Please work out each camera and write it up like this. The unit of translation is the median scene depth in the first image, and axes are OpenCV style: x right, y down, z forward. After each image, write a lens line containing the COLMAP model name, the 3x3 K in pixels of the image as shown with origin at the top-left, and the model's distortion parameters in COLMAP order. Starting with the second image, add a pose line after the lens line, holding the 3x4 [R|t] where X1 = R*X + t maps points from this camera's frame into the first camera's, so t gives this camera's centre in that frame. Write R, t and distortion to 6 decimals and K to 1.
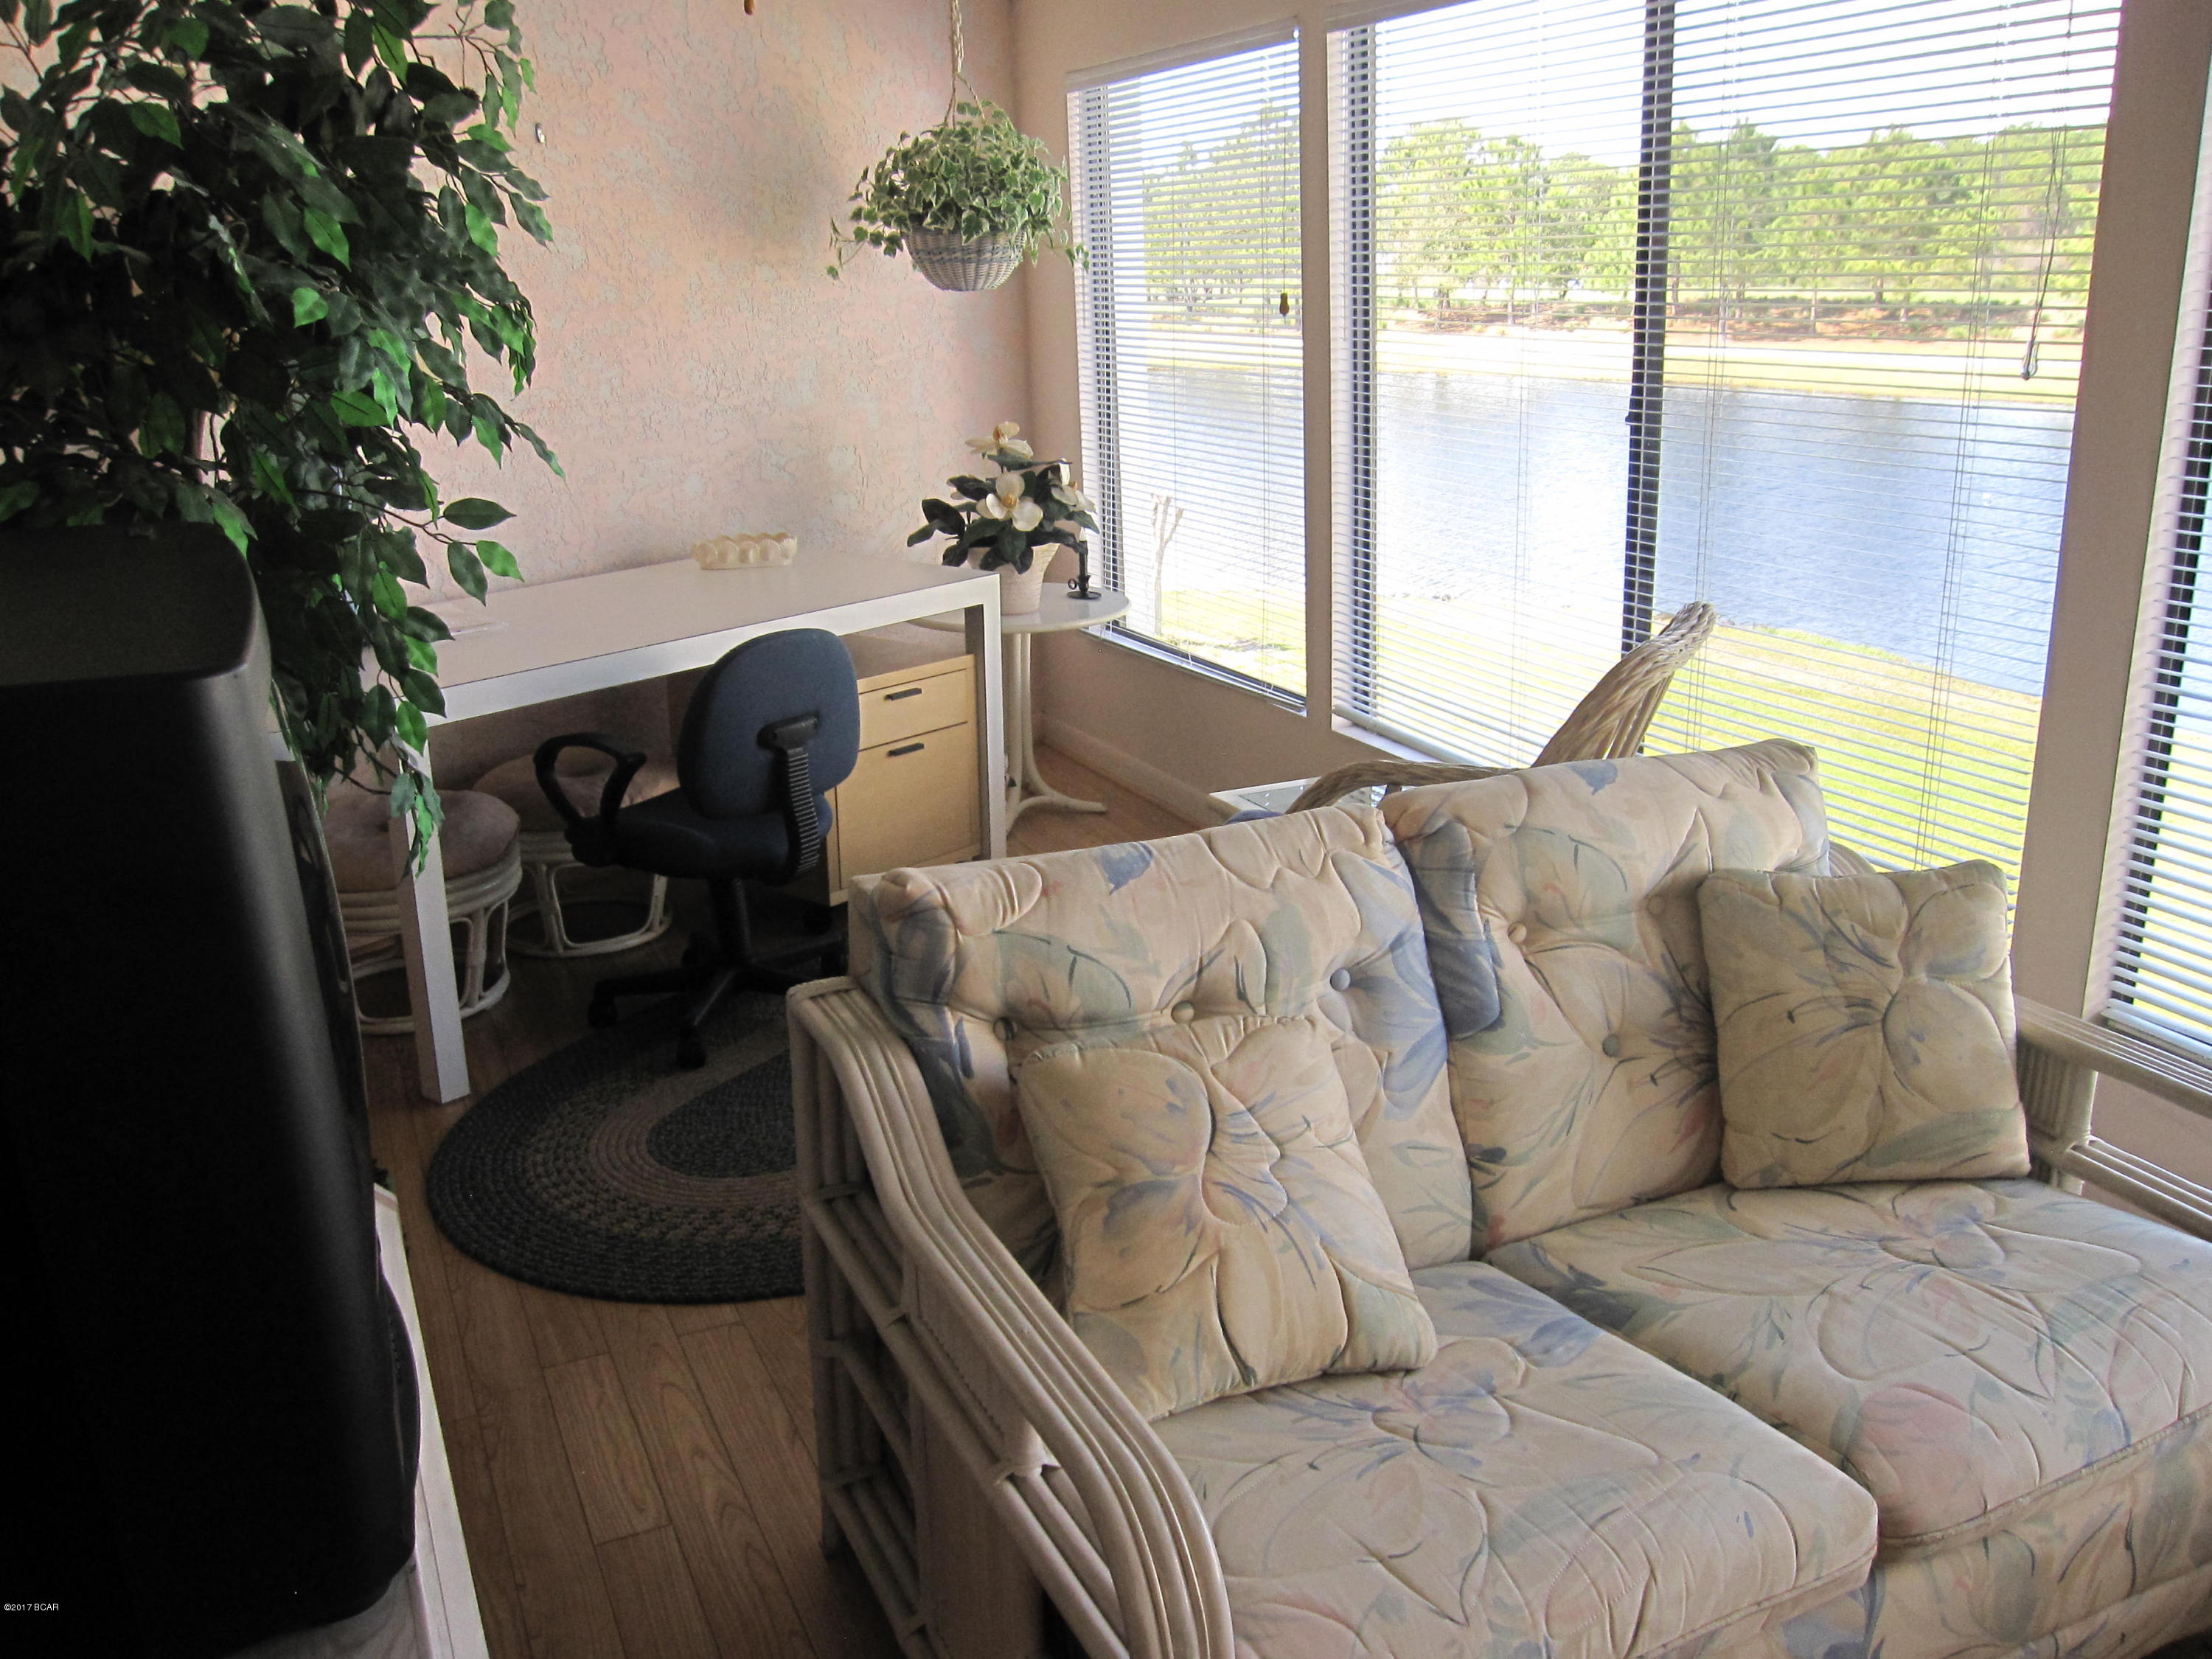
lens RADIAL K [[1860.7, 0, 1109.4], [0, 1860.7, 830.1], [0, 0, 1]] dist [-0.018423, -0.003094]
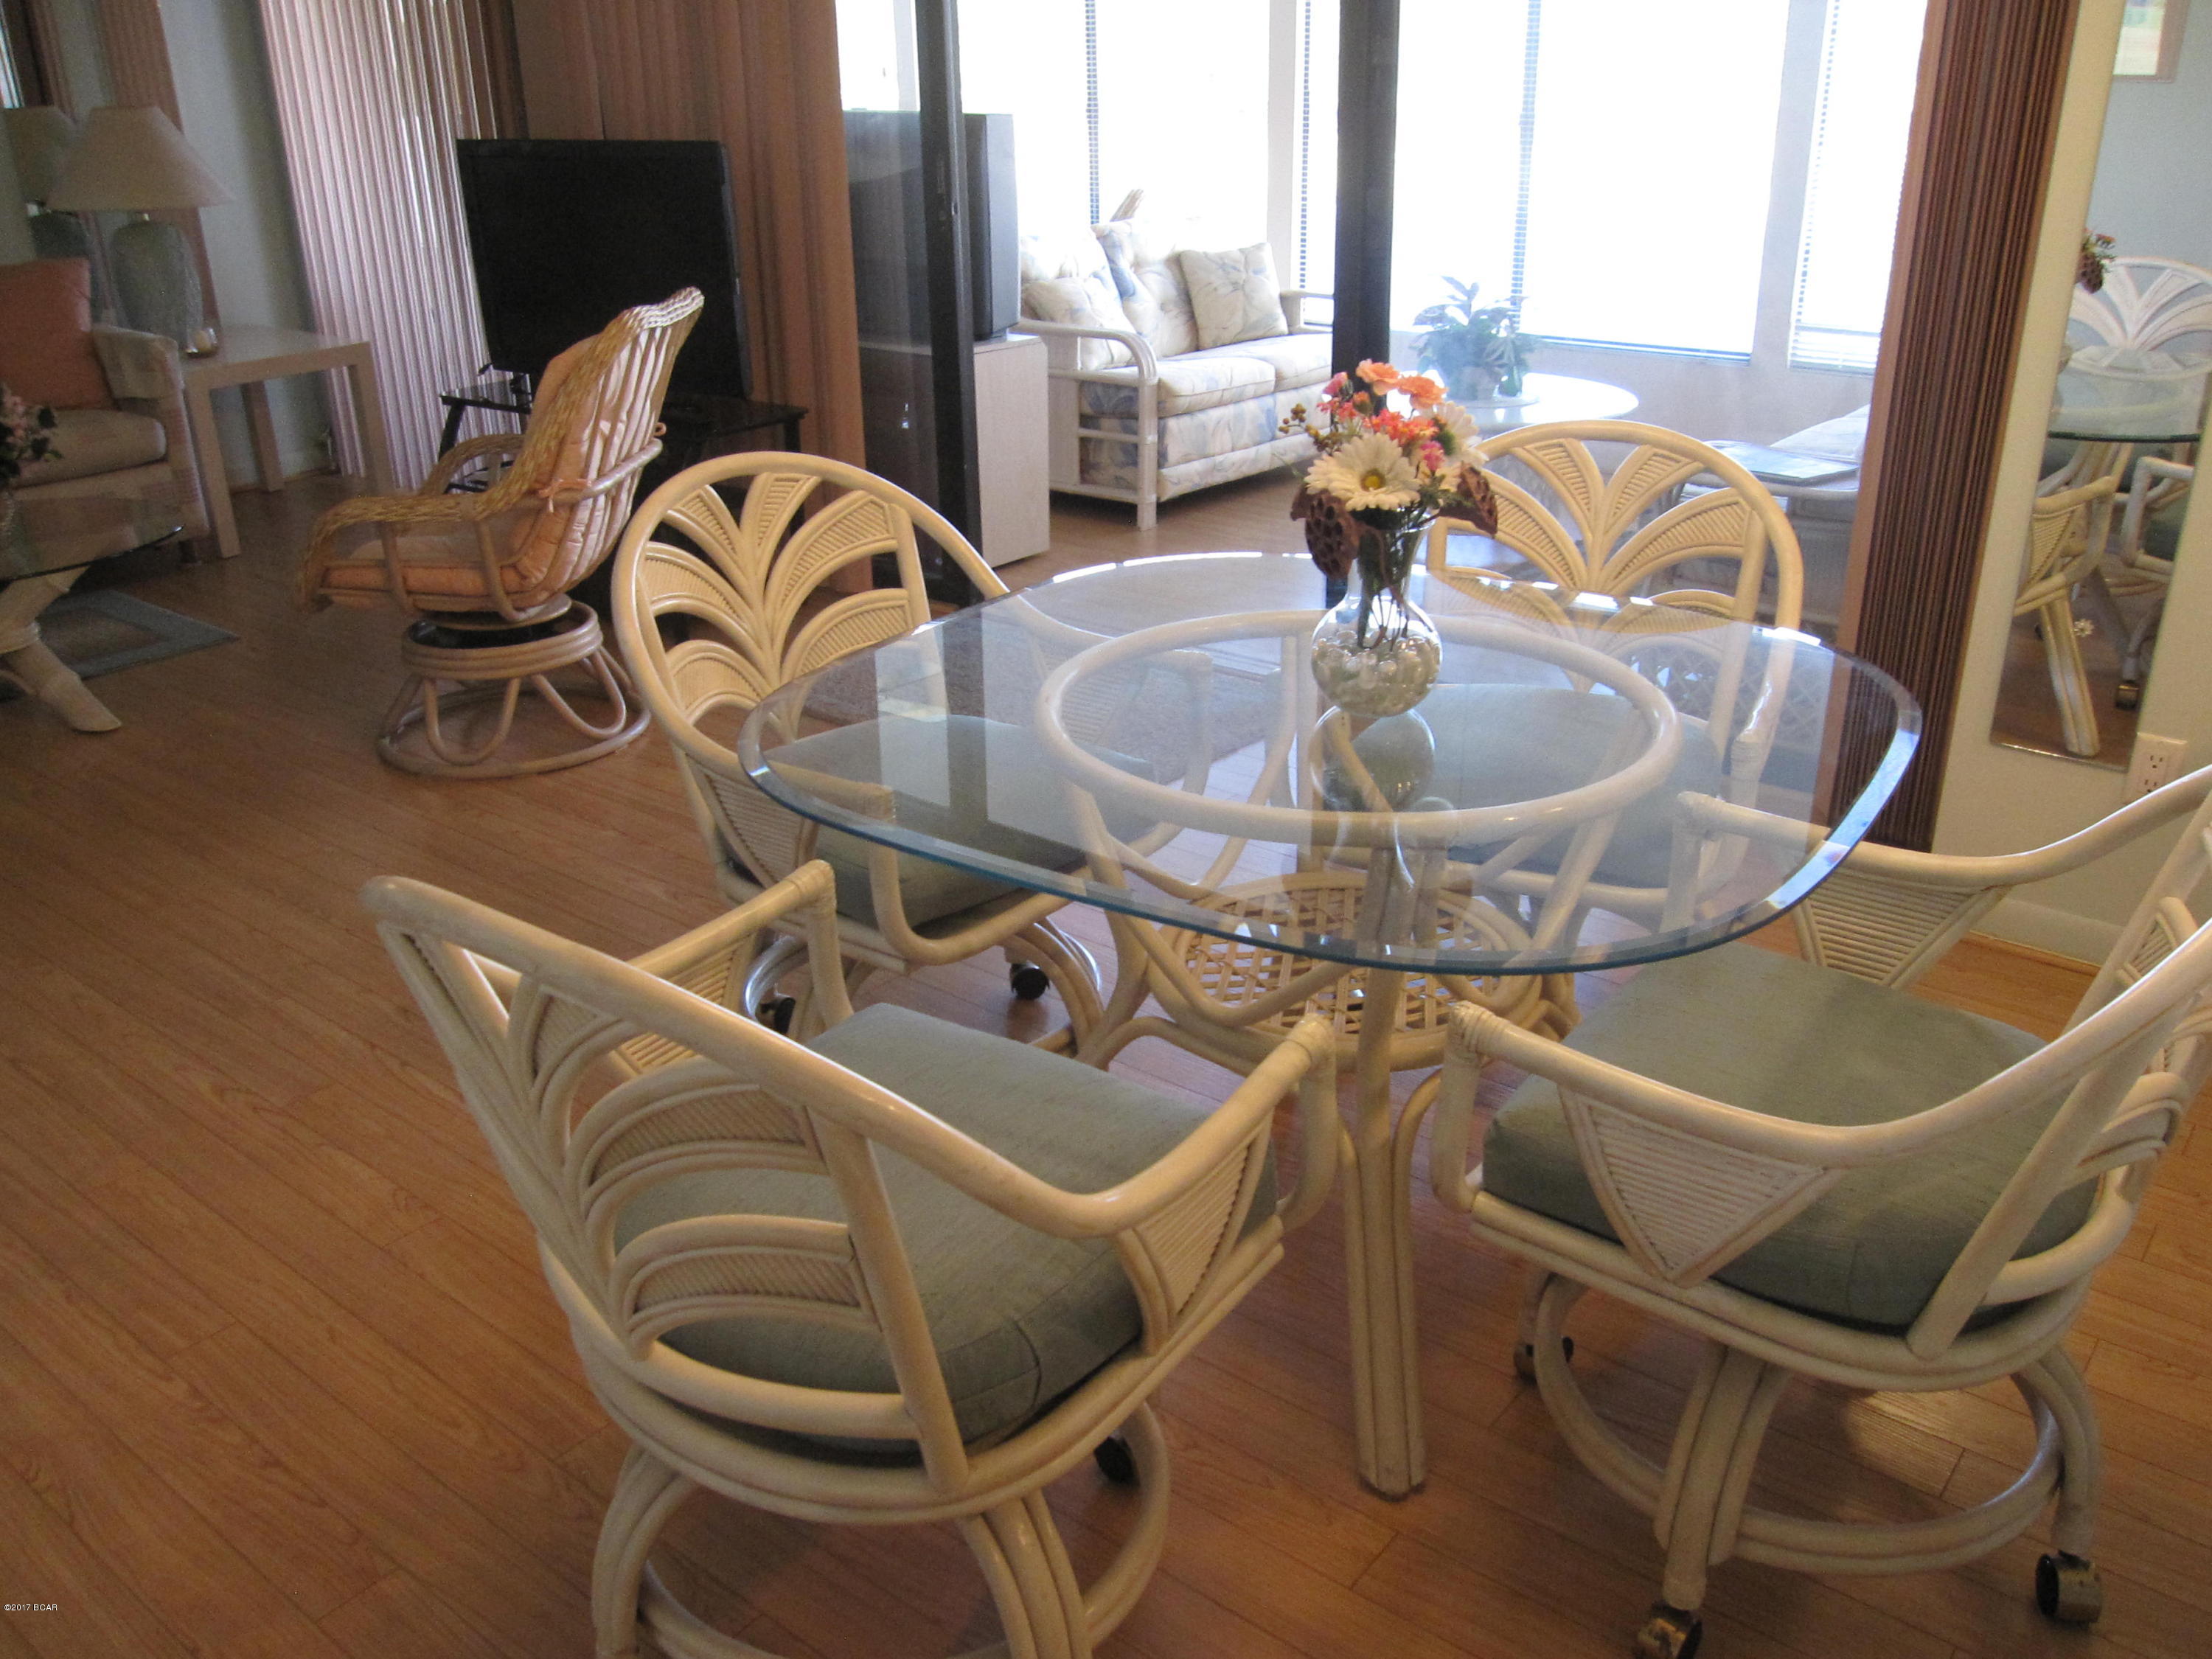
lens RADIAL K [[1860.7, 0, 1107.1], [0, 1860.7, 827.1], [0, 0, 1]] dist [-0.018423, -0.003094]
pose [[0.901343, -0.158883, 0.402911, -1.211677], [0.115559, 0.984780, 0.129822, 0.566463], [-0.417405, -0.070454, 0.905985, -1.840599]]
